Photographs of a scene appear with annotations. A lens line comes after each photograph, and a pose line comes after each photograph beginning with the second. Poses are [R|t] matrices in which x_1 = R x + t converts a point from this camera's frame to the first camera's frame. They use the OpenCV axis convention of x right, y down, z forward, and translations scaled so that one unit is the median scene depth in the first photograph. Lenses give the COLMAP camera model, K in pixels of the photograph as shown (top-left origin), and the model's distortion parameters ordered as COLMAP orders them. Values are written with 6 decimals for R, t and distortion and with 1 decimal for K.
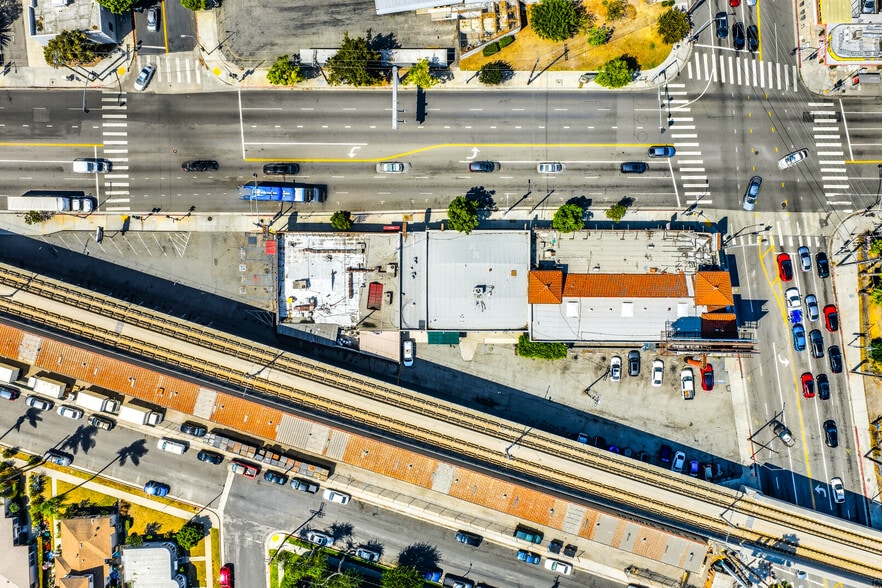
lens RADIAL K [[719.3, 0, 441.0], [0, 719.3, 294.0], [0, 0, 1]] dist [0.042336, -0.069424]
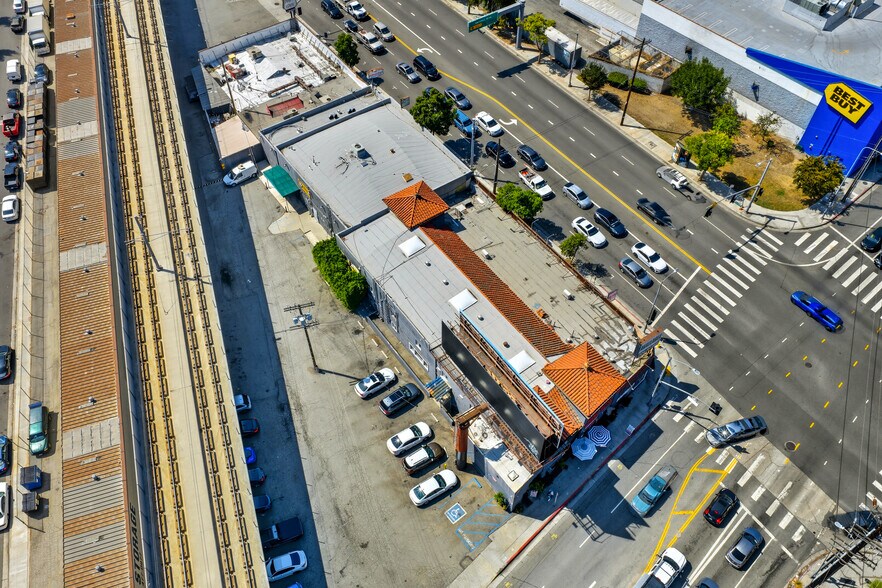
lens RADIAL K [[719.3, 0, 441.0], [0, 719.3, 294.0], [0, 0, 1]] dist [0.042336, -0.069424]
pose [[0.586397, 0.647999, -0.486041, 0.509083], [-0.809916, 0.459244, -0.364873, 0.240934], [-0.013226, 0.607612, 0.794124, 0.492648]]
